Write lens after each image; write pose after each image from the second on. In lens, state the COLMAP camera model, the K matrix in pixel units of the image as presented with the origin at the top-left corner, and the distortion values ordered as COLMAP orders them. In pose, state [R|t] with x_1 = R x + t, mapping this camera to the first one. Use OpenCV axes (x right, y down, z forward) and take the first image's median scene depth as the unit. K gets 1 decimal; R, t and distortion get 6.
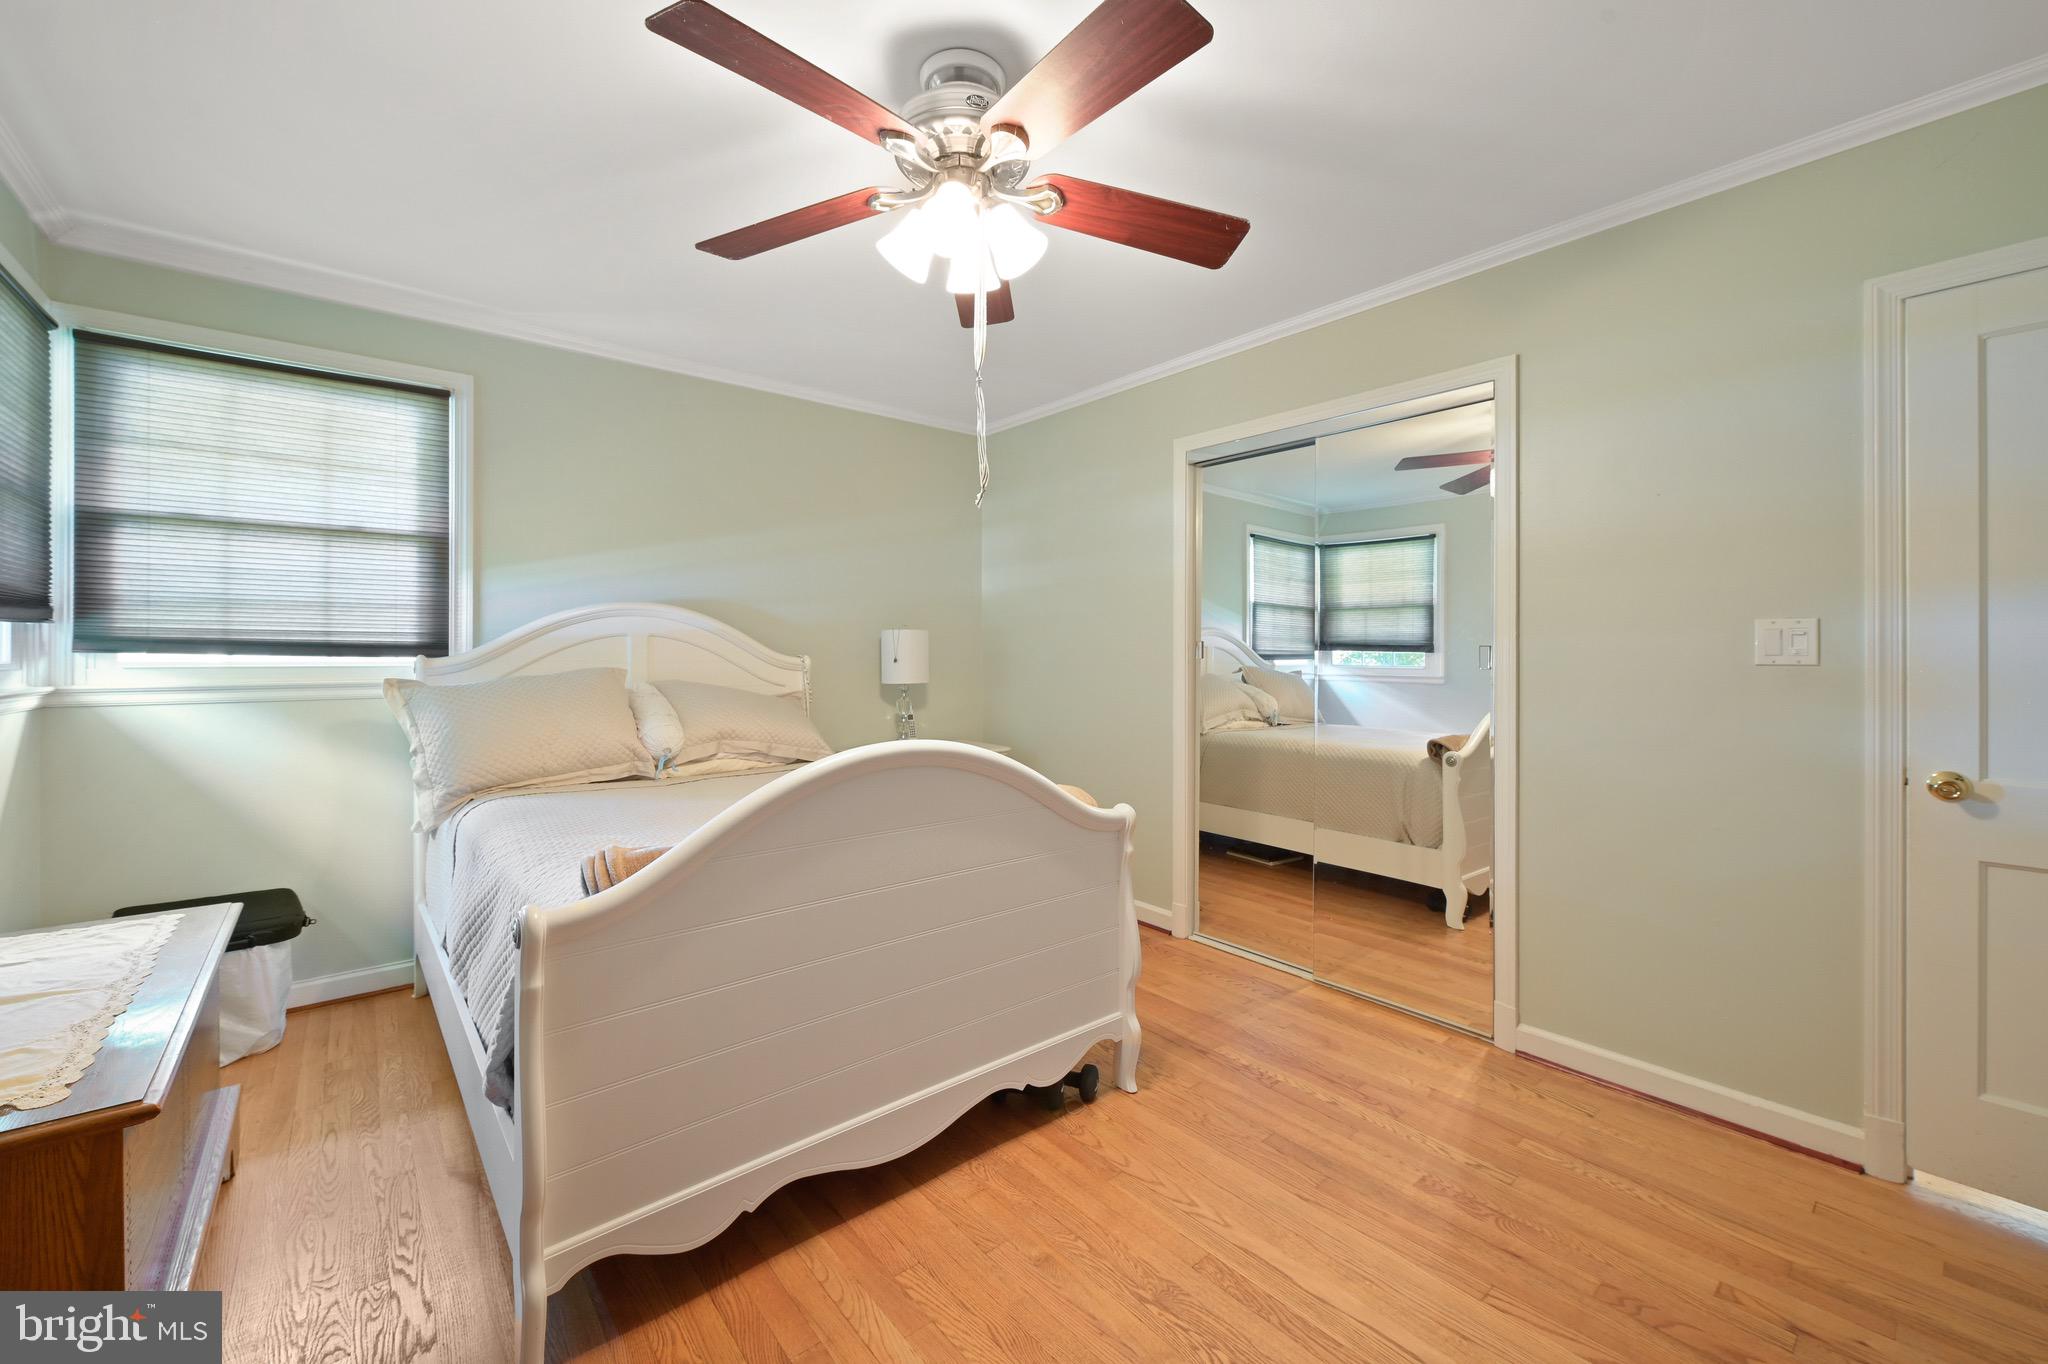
lens RADIAL K [[815.3, 0, 1010.5], [0, 815.3, 663.2], [0, 0, 1]] dist [0.000523, 0.000141]
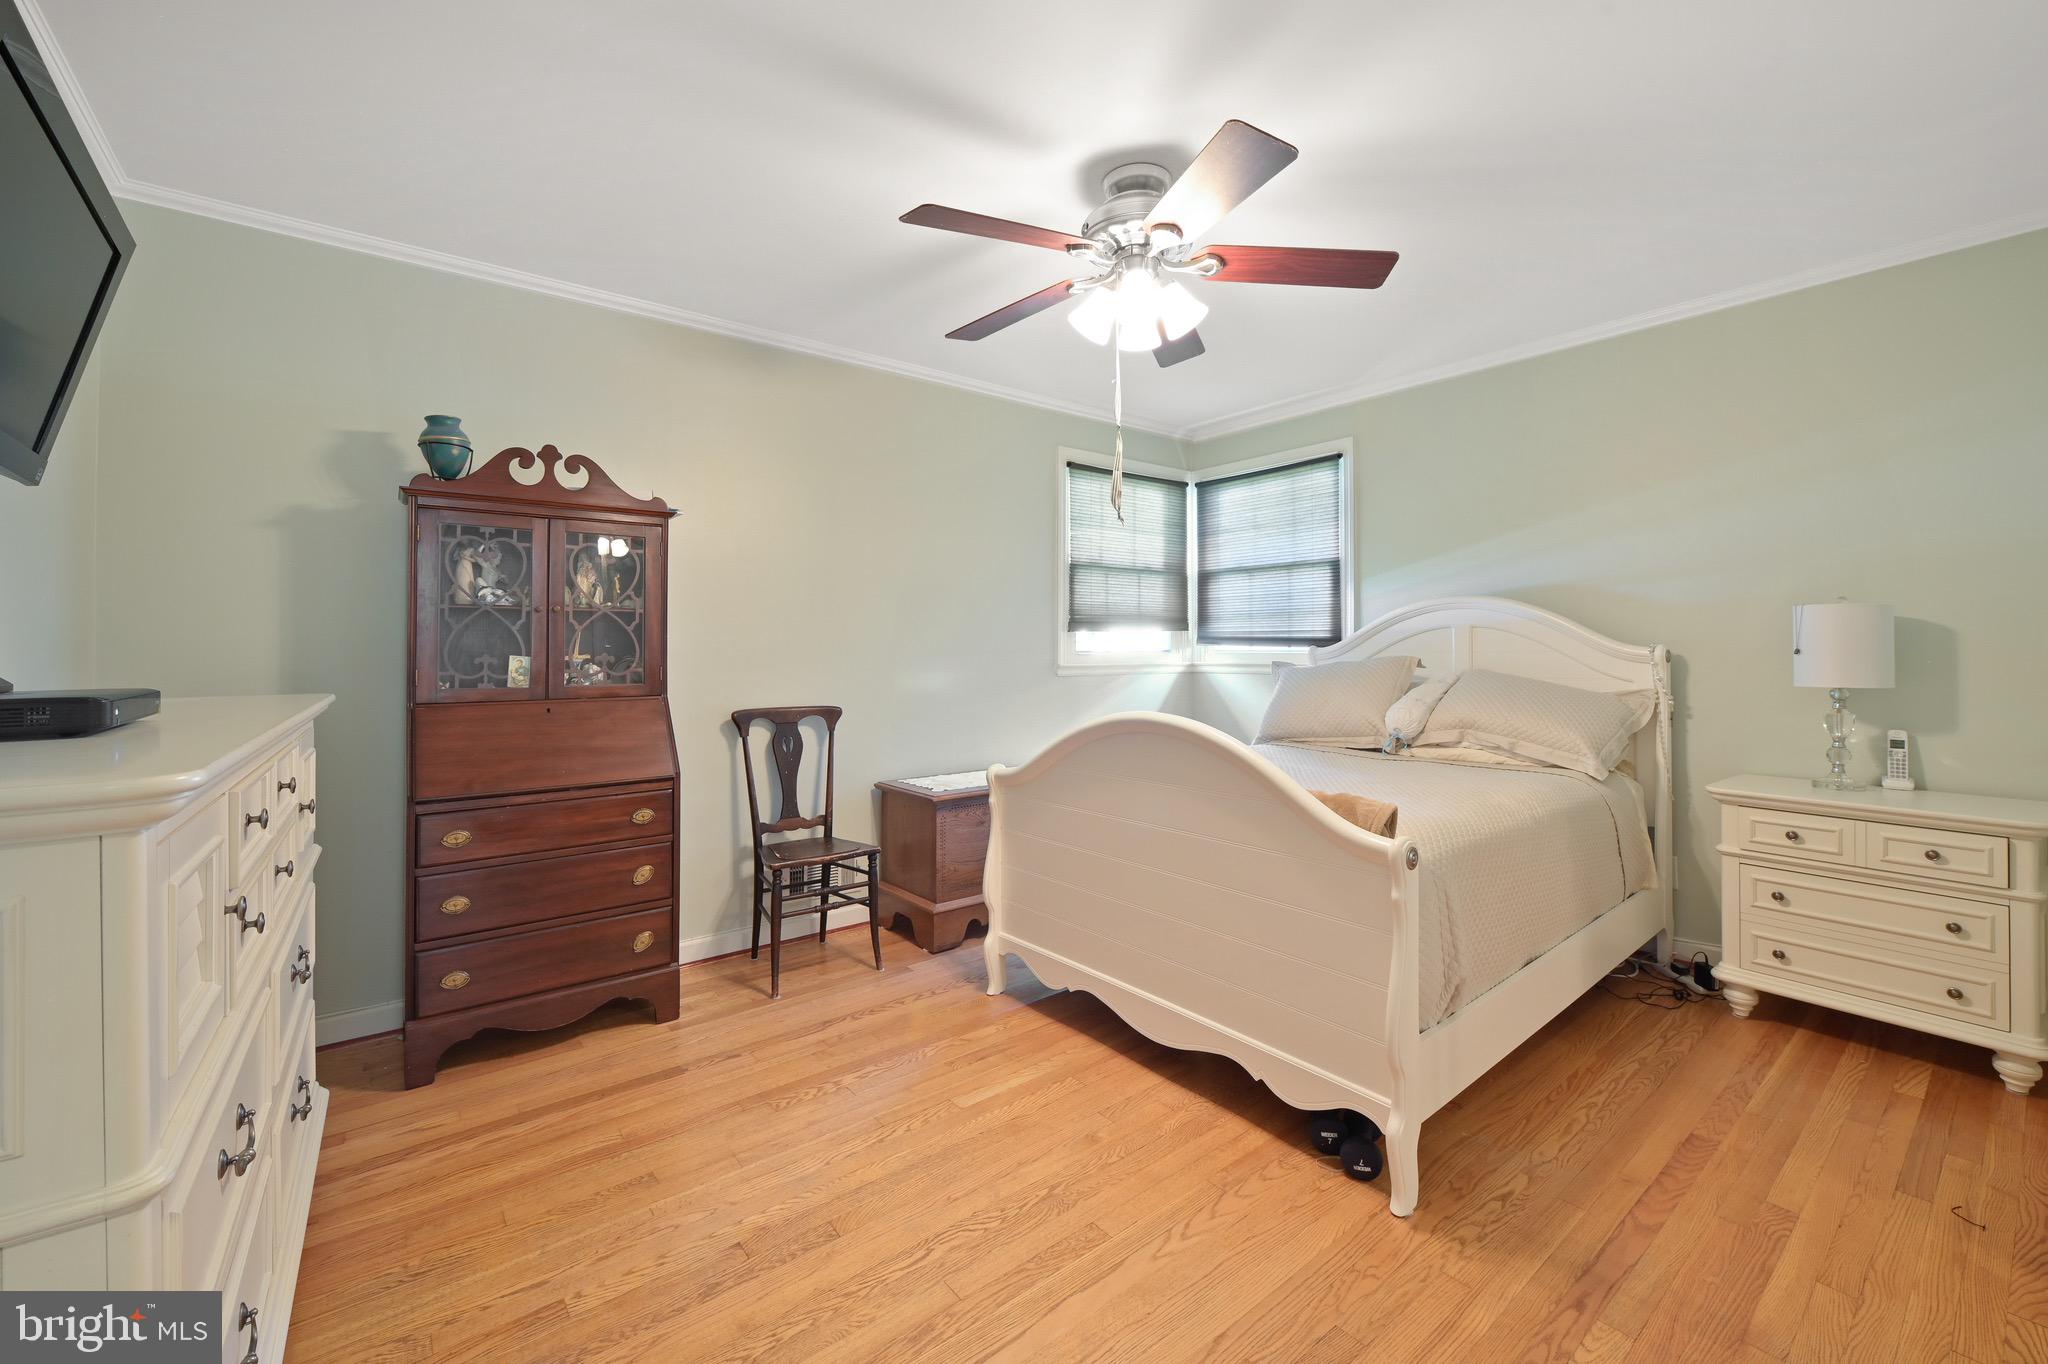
lens RADIAL K [[819.0, 0, 1031.8], [0, 819.0, 646.9], [0, 0, 1]] dist [-0.008906, -0.000122]
pose [[-0.006822, -0.005900, -0.999959, 0.830528], [-0.013393, 0.999893, -0.005808, 0.007974], [0.999887, 0.013352, -0.006901, 0.601837]]
